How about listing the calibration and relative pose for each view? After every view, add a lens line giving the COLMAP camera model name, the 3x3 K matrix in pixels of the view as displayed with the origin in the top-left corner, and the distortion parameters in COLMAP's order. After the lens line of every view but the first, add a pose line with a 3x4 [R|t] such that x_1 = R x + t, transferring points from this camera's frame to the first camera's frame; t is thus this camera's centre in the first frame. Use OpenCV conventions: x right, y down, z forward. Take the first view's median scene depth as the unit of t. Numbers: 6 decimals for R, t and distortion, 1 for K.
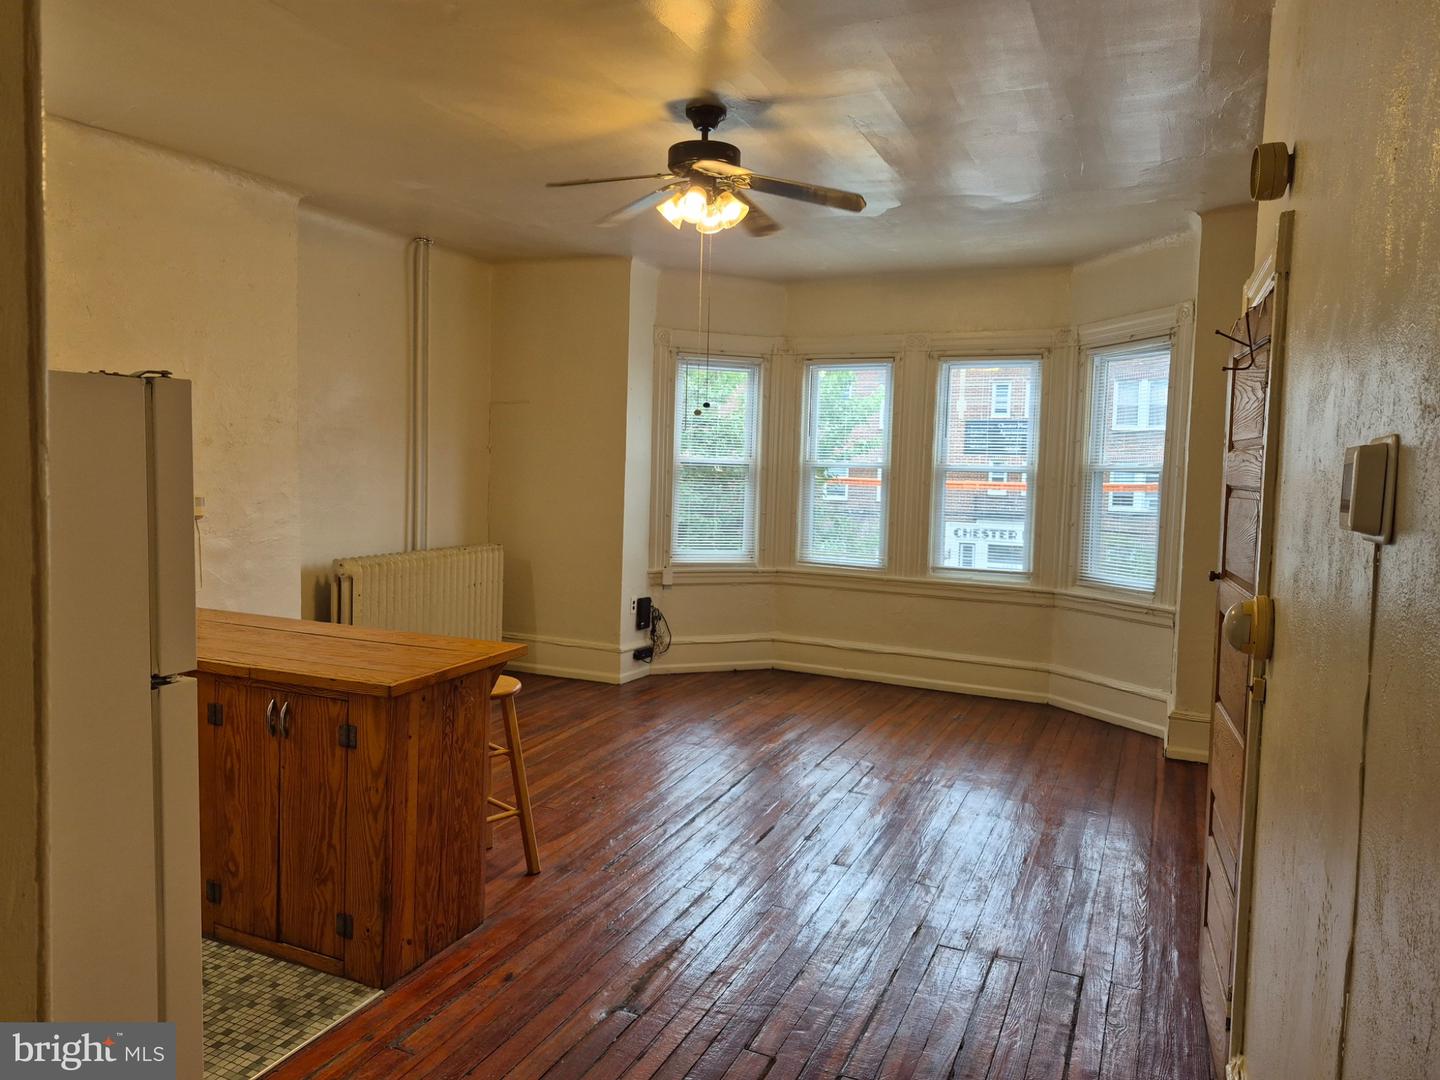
lens RADIAL K [[1005.4, 0, 709.6], [0, 1005.4, 531.0], [0, 0, 1]] dist [0.081653, -0.097124]
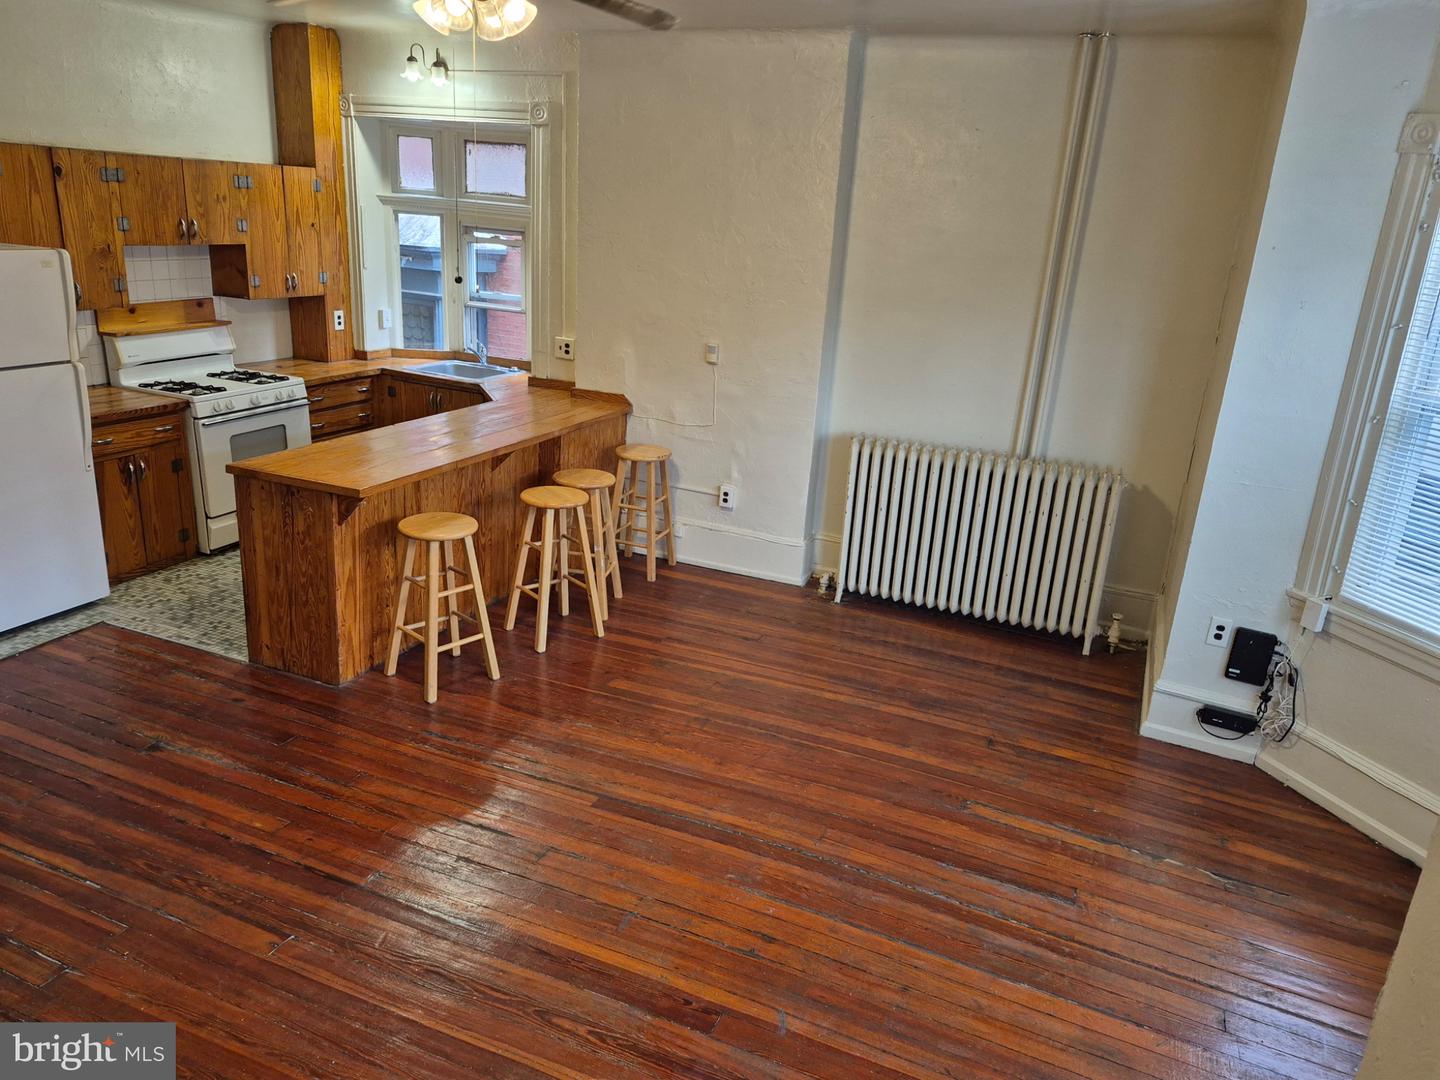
lens RADIAL K [[998.2, 0, 726.4], [0, 998.2, 526.4], [0, 0, 1]] dist [0.104069, -0.133619]
pose [[0.021106, 0.278108, -0.960318, 0.834374], [-0.134583, 0.952580, 0.272909, -0.190588], [0.990678, 0.123482, 0.057533, 1.219593]]
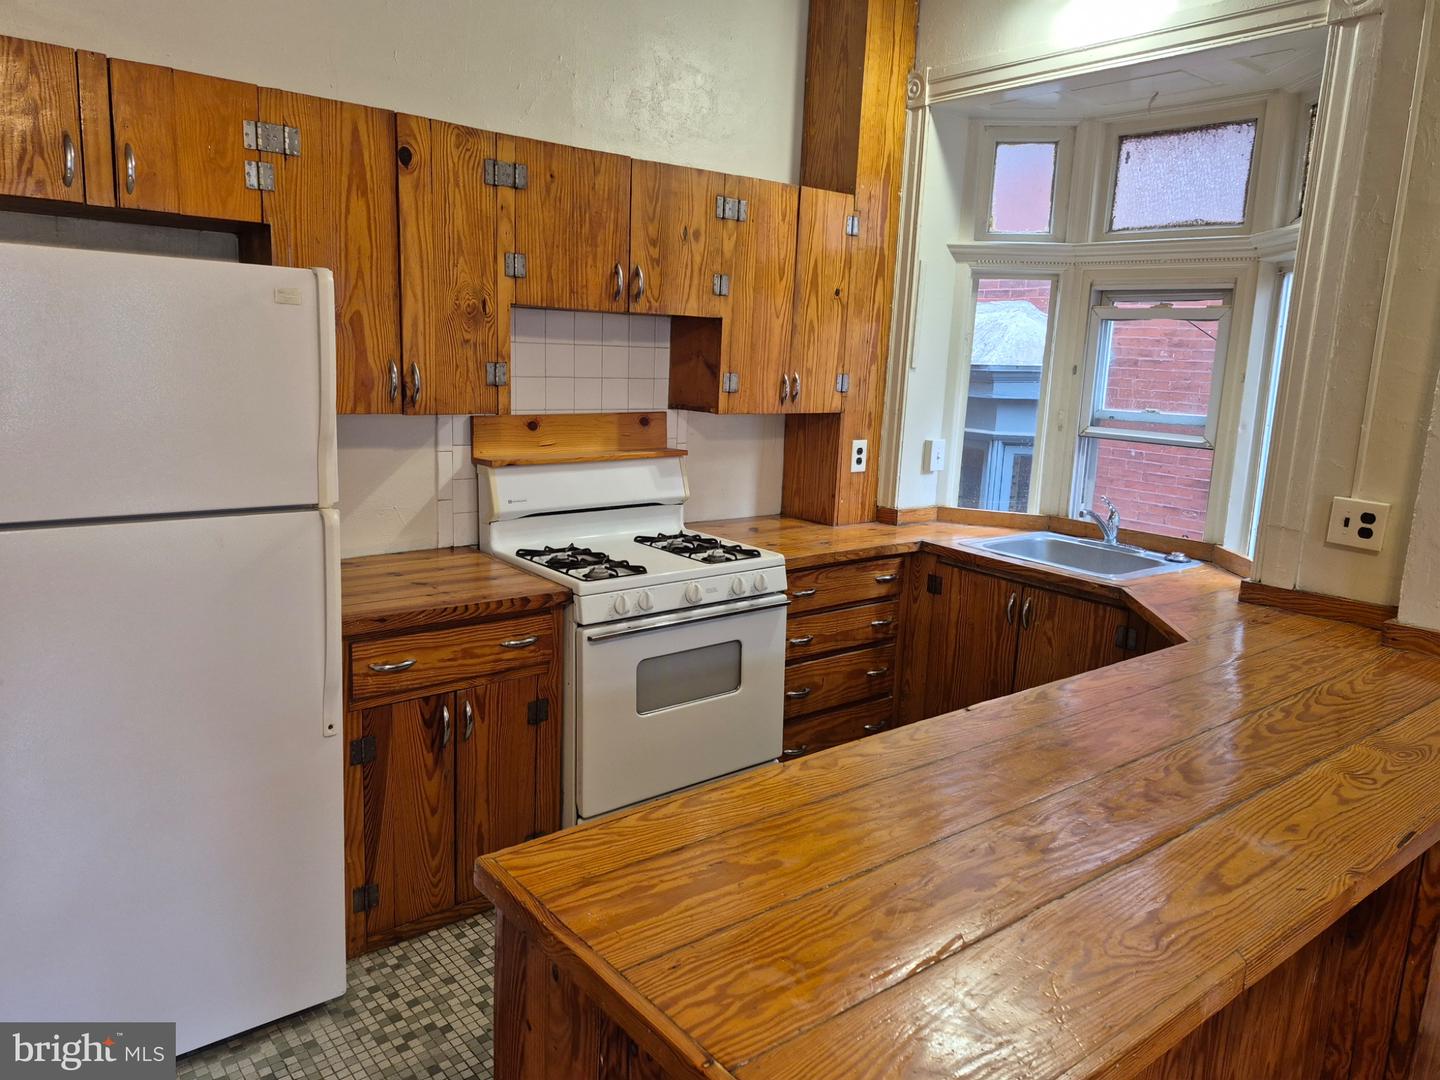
lens RADIAL K [[1005.4, 0, 709.6], [0, 1005.4, 531.0], [0, 0, 1]] dist [0.081653, -0.097124]
pose [[-0.462132, 0.115369, -0.879275, 0.024363], [-0.117120, 0.974877, 0.189469, -0.065171], [0.879043, 0.190541, -0.437010, 0.943367]]
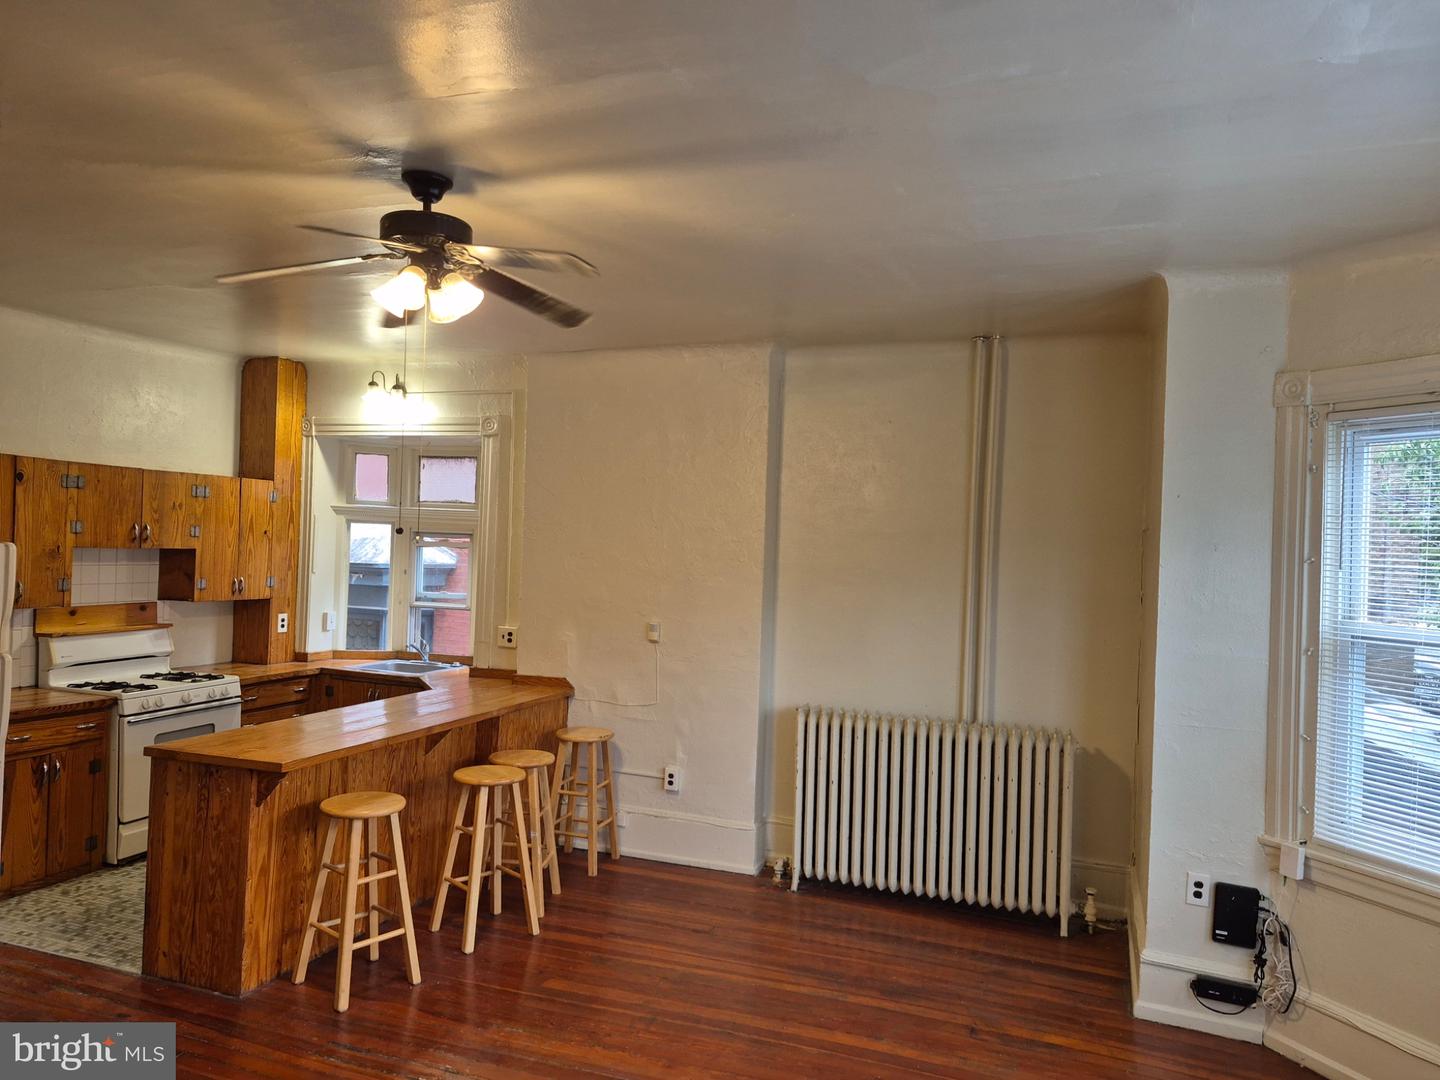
lens RADIAL K [[997.7, 0, 701.5], [0, 997.7, 545.3], [0, 0, 1]] dist [0.087113, -0.092508]
pose [[0.051395, -0.028097, -0.998283, 0.835428], [-0.105337, 0.993876, -0.033396, -0.115805], [0.993108, 0.106872, 0.048121, 1.237538]]
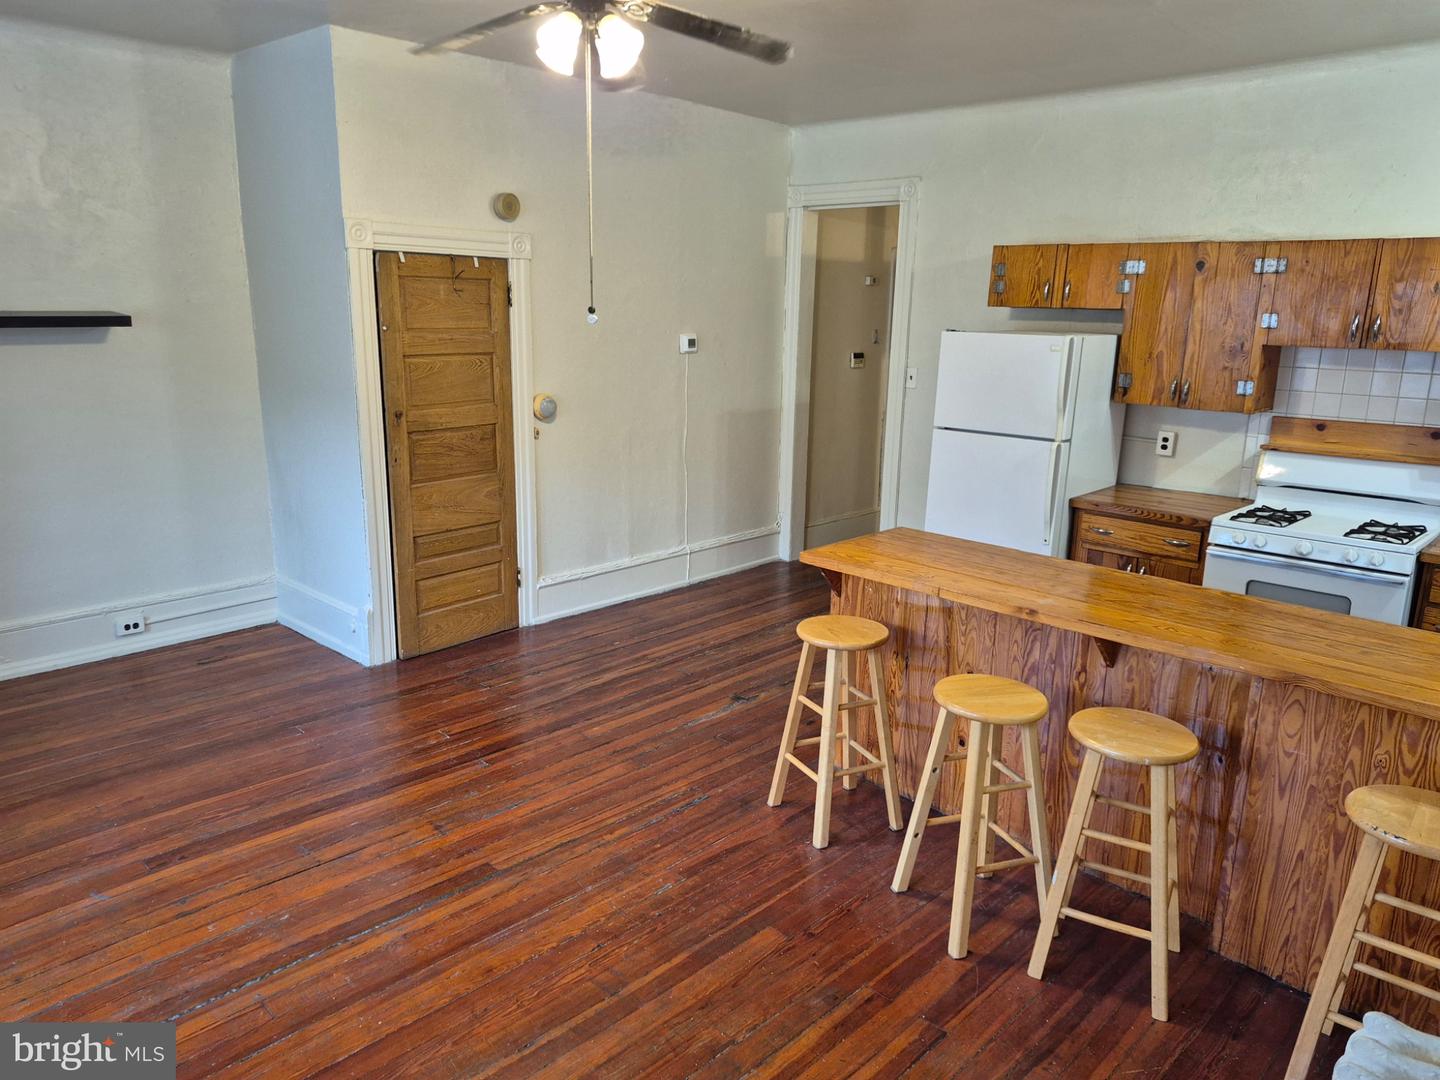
lens RADIAL K [[1005.4, 0, 709.6], [0, 1005.4, 531.0], [0, 0, 1]] dist [0.081653, -0.097124]
pose [[-0.933185, -0.124788, 0.337037, -0.402987], [-0.018421, 0.953160, 0.301905, -0.208588], [-0.358924, 0.275525, -0.891773, 1.798772]]
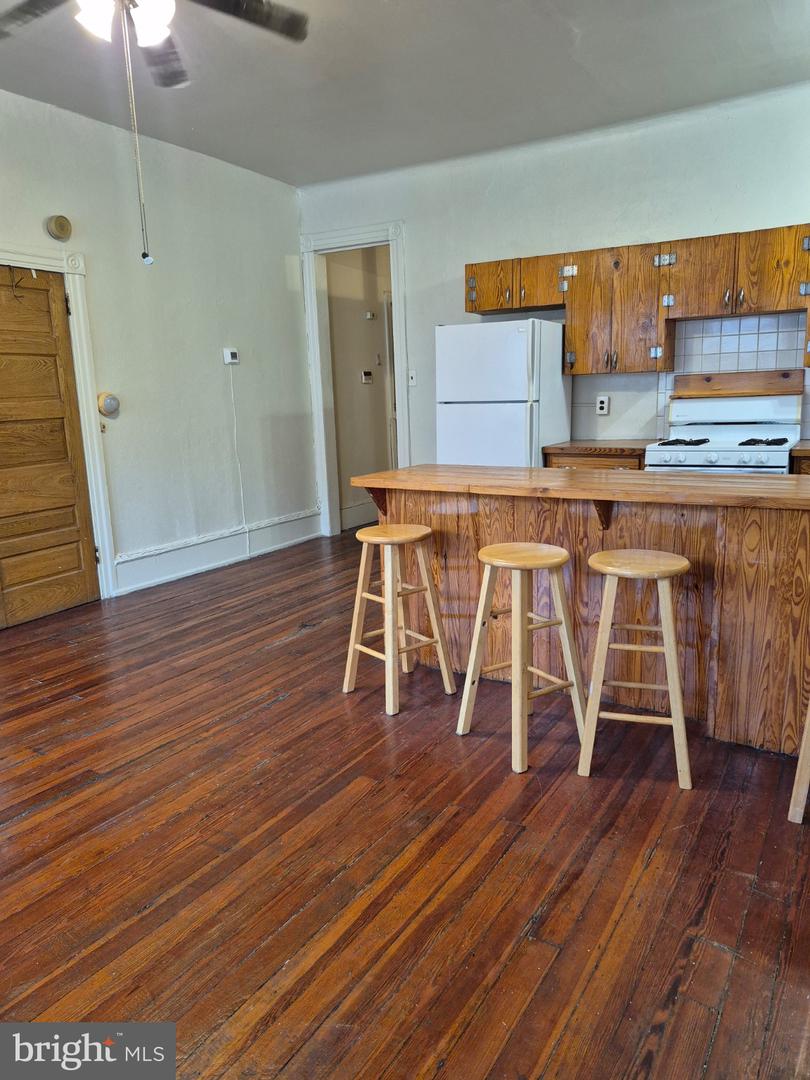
lens RADIAL K [[749.9, 0, 419.2], [0, 749.9, 529.9], [0, 0, 1]] dist [0.127784, -0.196604]
pose [[-0.991500, -0.021844, 0.128257, -0.351871], [0.011936, 0.966375, 0.256860, -0.061878], [-0.129555, 0.256208, -0.957900, 1.744276]]
